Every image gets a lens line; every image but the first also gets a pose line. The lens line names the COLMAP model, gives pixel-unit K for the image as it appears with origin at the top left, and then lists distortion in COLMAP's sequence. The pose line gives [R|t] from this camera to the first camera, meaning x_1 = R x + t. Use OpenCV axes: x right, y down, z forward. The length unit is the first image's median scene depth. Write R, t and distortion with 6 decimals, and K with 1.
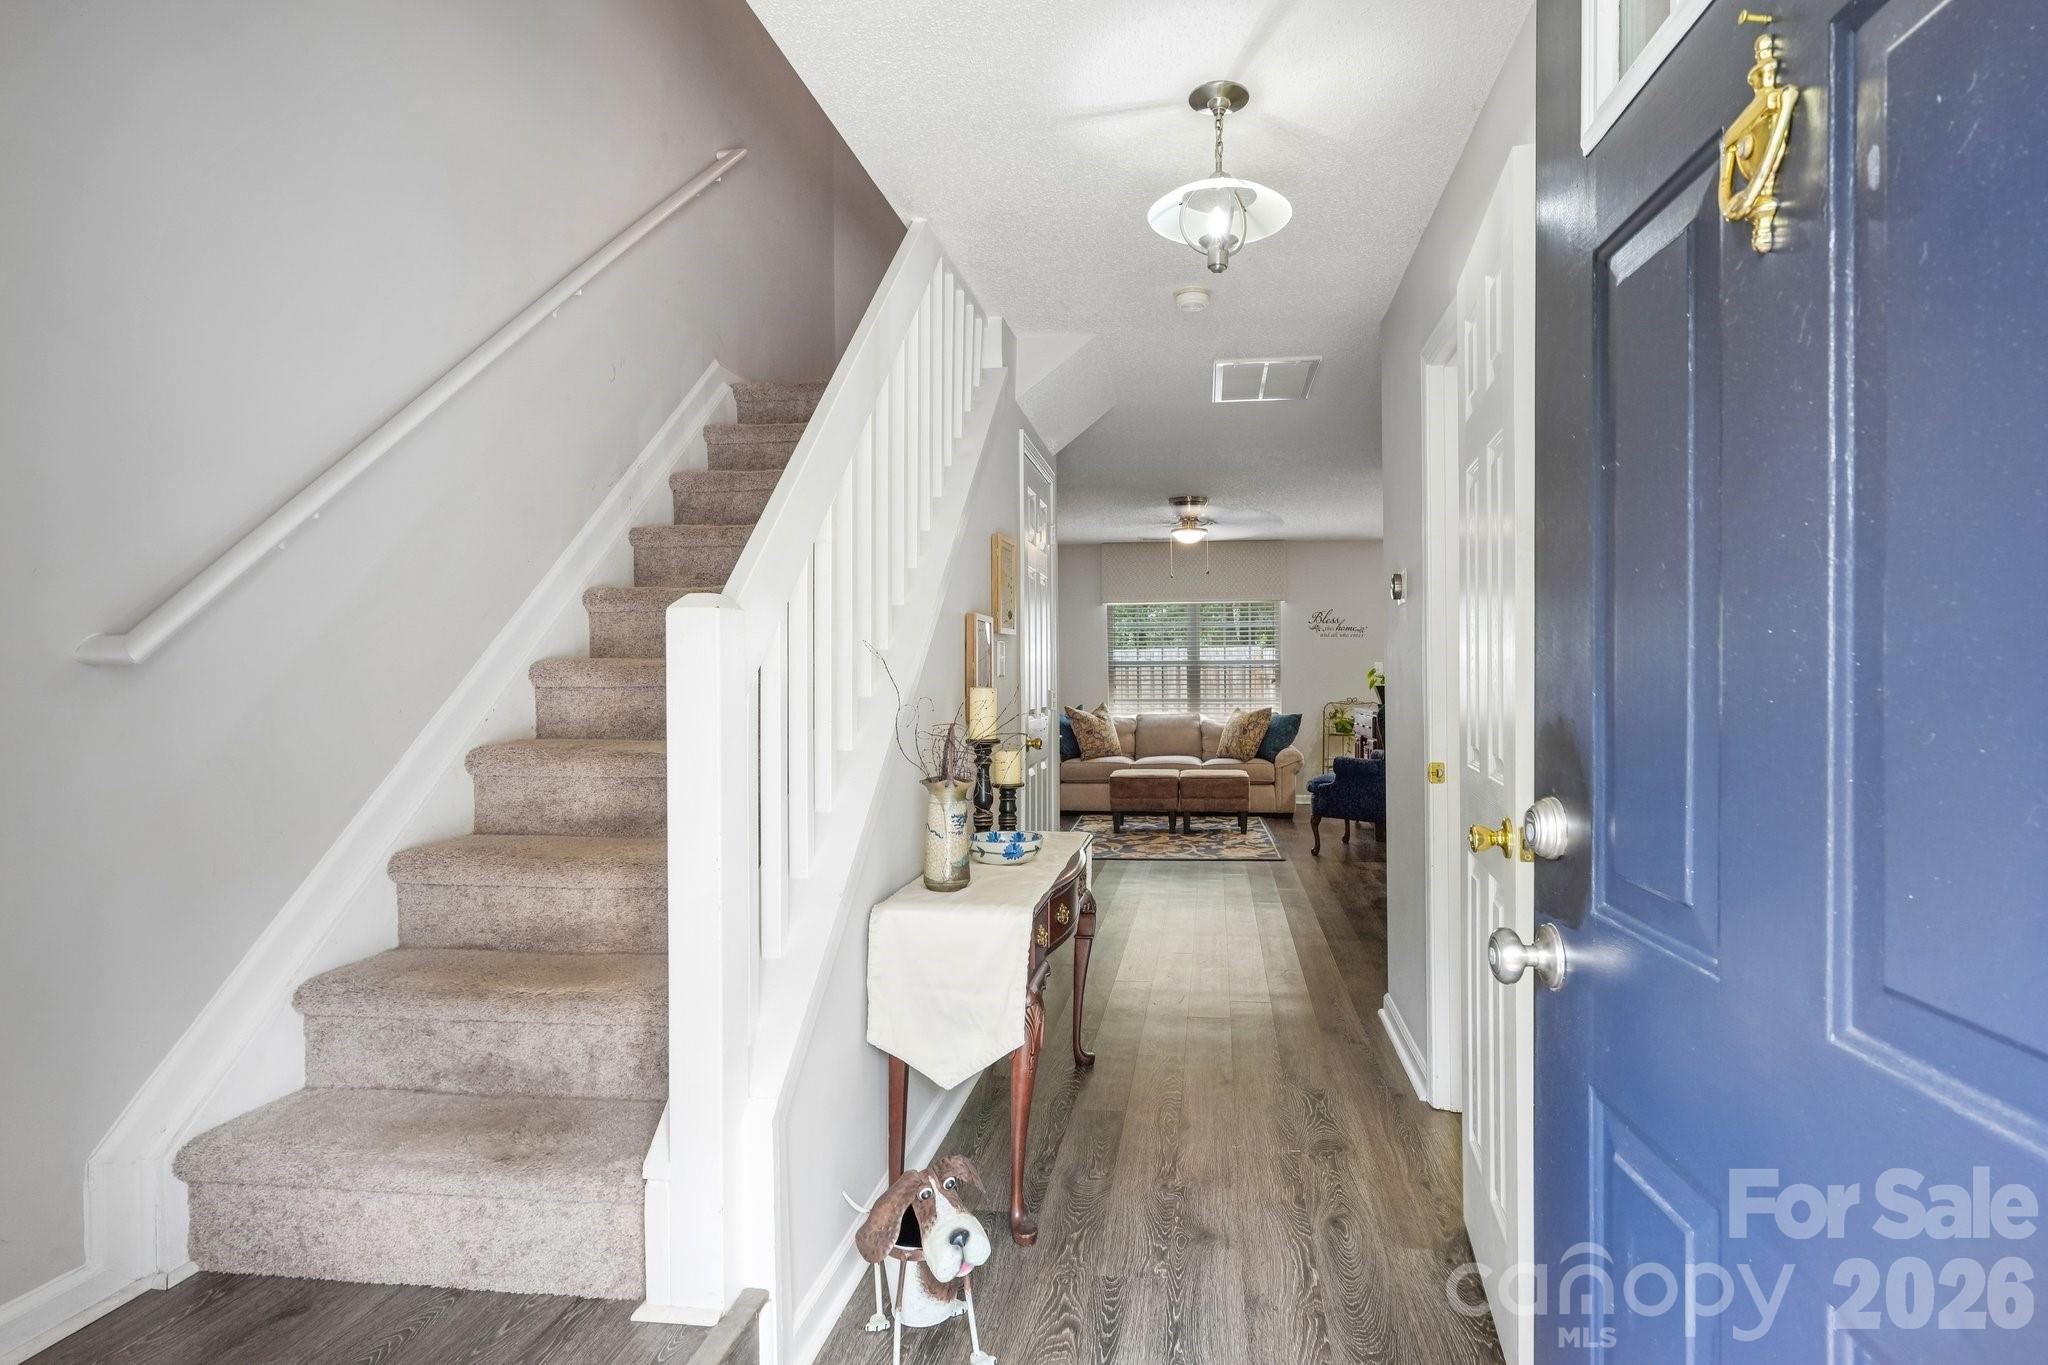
lens RADIAL K [[1036.1, 0, 1117.9], [0, 1036.1, 681.8], [0, 0, 1]] dist [0.000306, -0.000098]
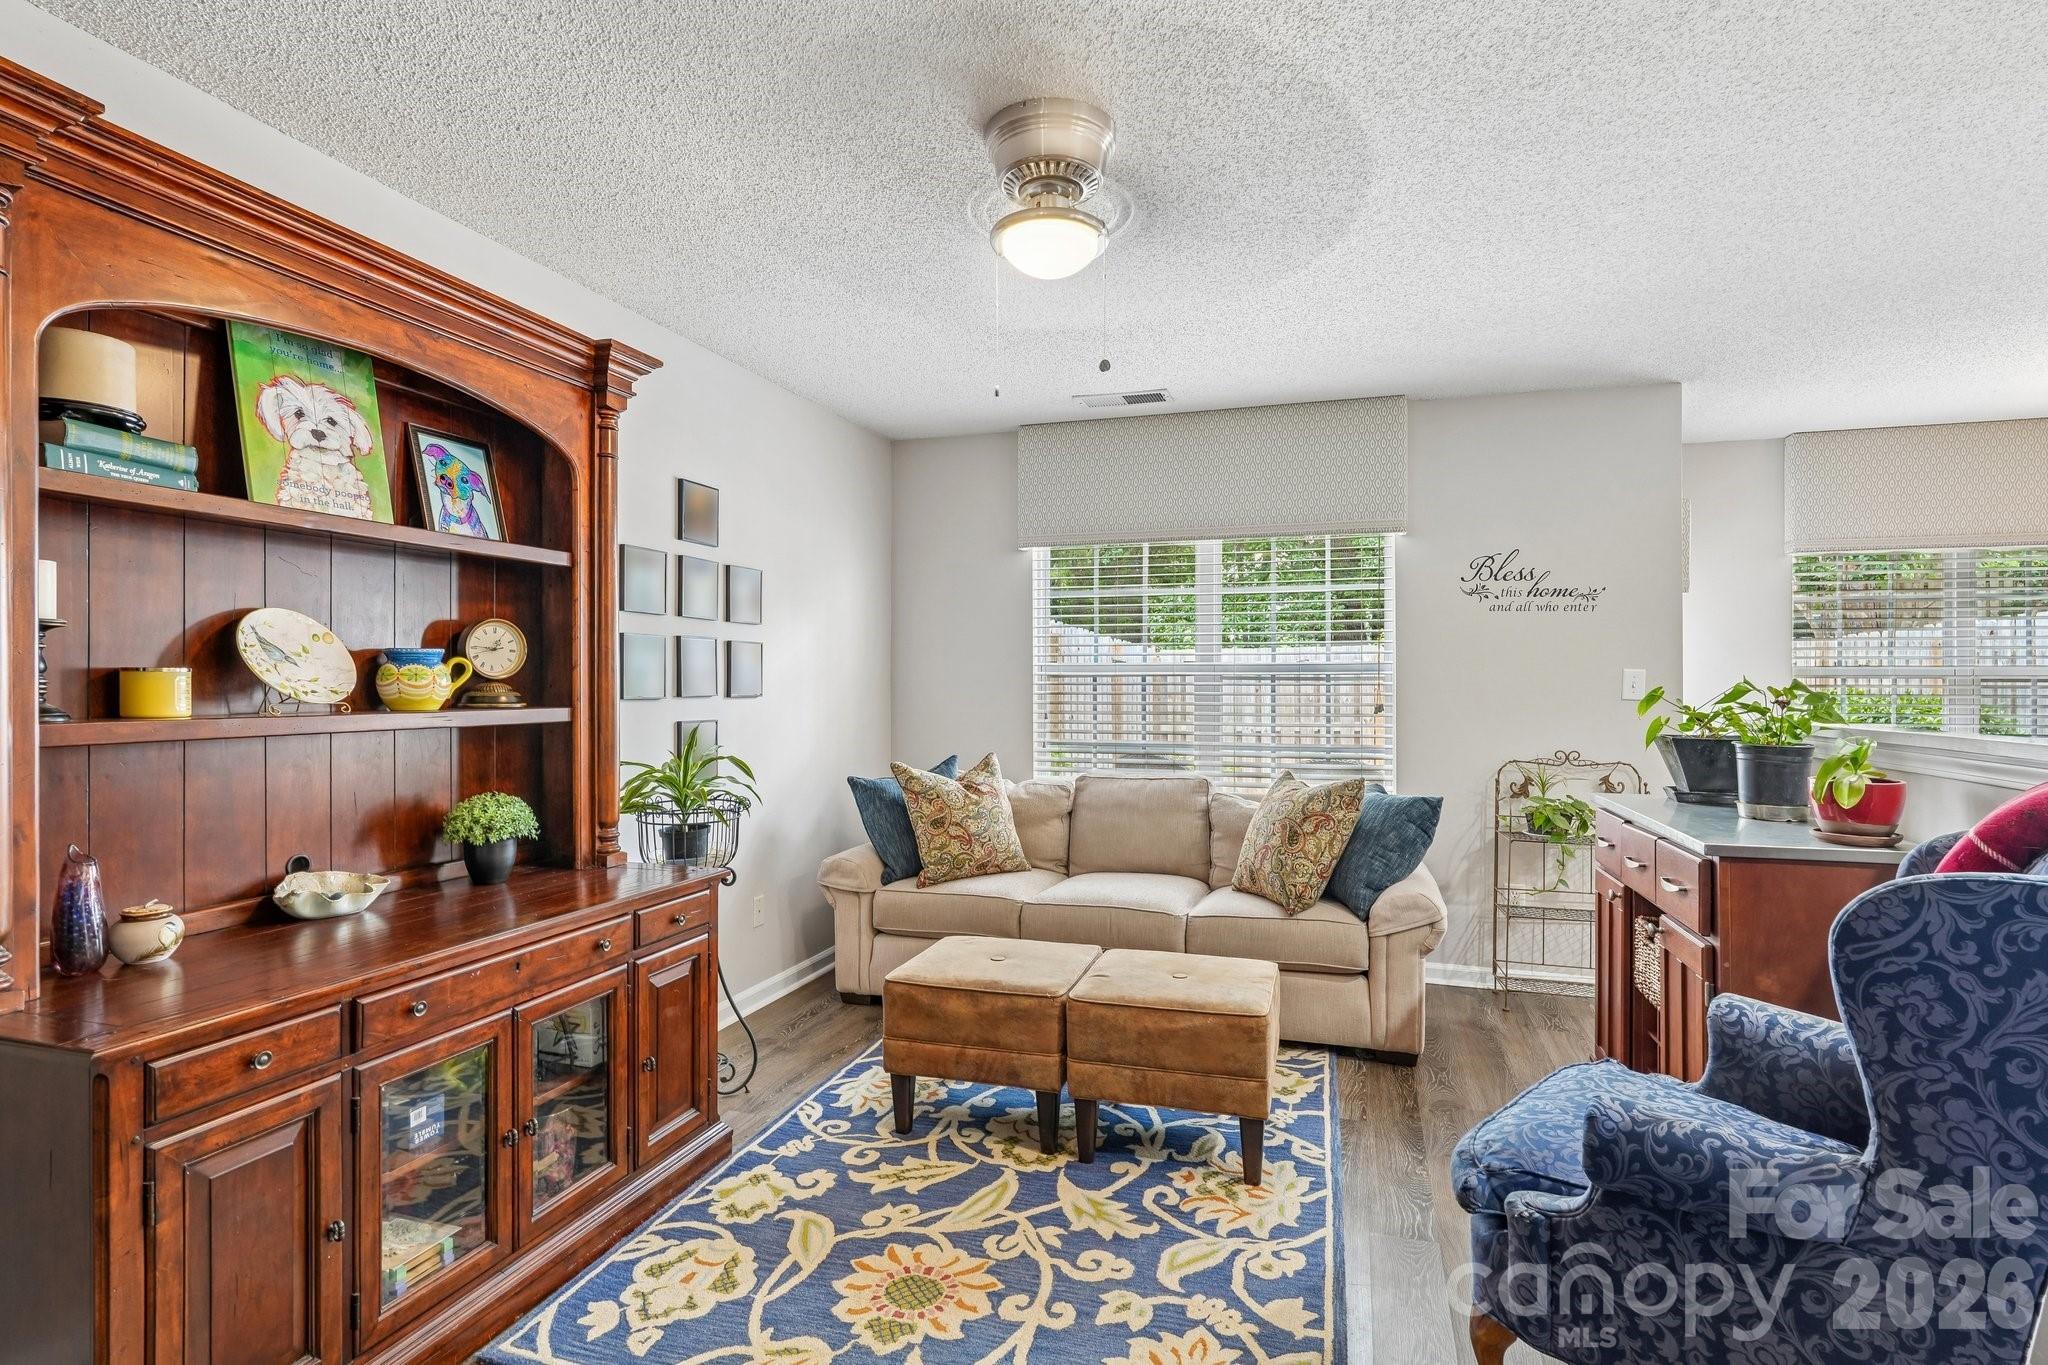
lens RADIAL K [[1014.9, 0, 1024.0], [0, 1014.9, 682.5], [0, 0, 1]] dist [0.000688, 0.000900]
pose [[0.975333, 0.005895, -0.220658, 0.107083], [-0.006803, 0.999971, -0.003353, -0.011171], [0.220632, 0.004771, 0.975345, 0.586697]]
